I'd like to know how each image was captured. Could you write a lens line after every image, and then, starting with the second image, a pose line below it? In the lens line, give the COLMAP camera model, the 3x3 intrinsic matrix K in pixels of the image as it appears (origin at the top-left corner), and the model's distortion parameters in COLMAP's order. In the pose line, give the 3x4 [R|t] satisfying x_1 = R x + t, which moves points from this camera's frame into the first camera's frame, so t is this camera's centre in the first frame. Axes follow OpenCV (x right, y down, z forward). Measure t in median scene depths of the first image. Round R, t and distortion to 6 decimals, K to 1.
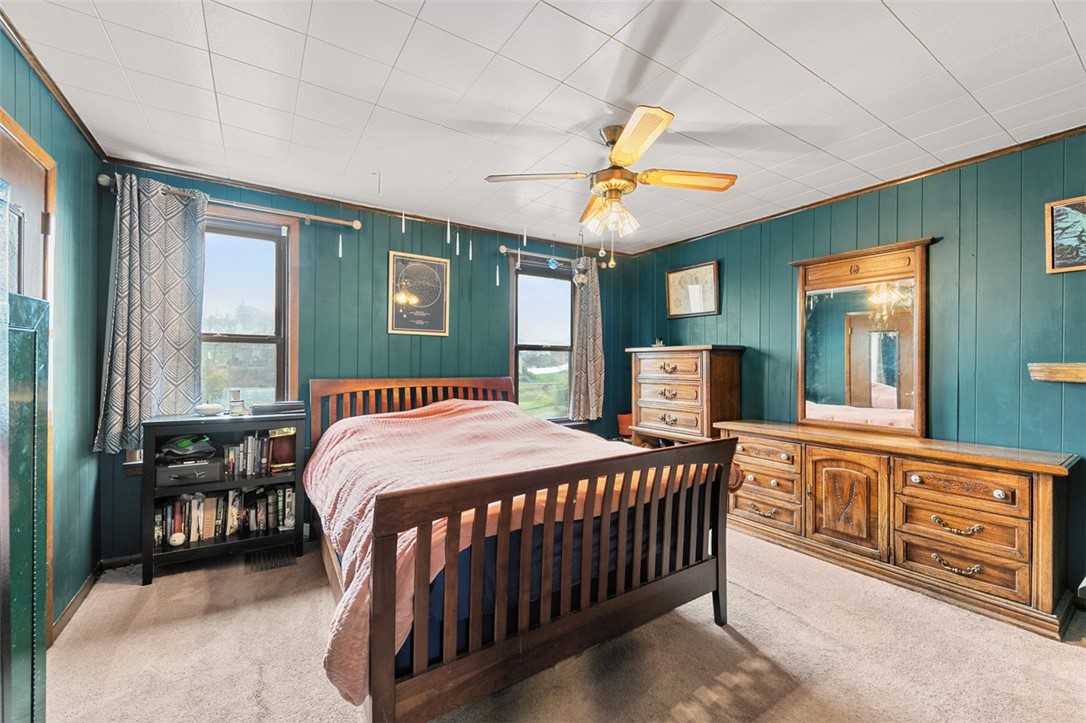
lens RADIAL K [[441.4, 0, 540.9], [0, 441.4, 363.4], [0, 0, 1]] dist [0.000626, -0.001370]
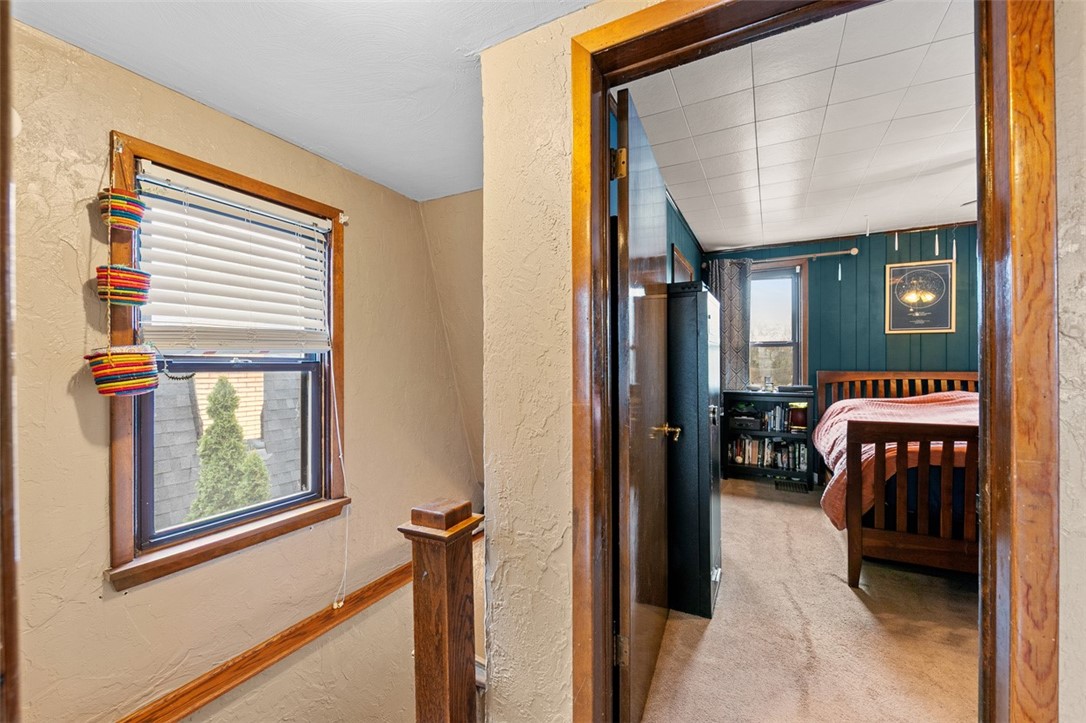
lens RADIAL K [[441.4, 0, 539.3], [0, 441.4, 365.0], [0, 0, 1]] dist [0.000626, -0.001370]
pose [[0.494454, -0.006427, -0.869180, 0.286012], [0.005807, 0.999975, -0.004091, 0.020164], [0.869184, -0.003025, 0.494479, -0.508526]]
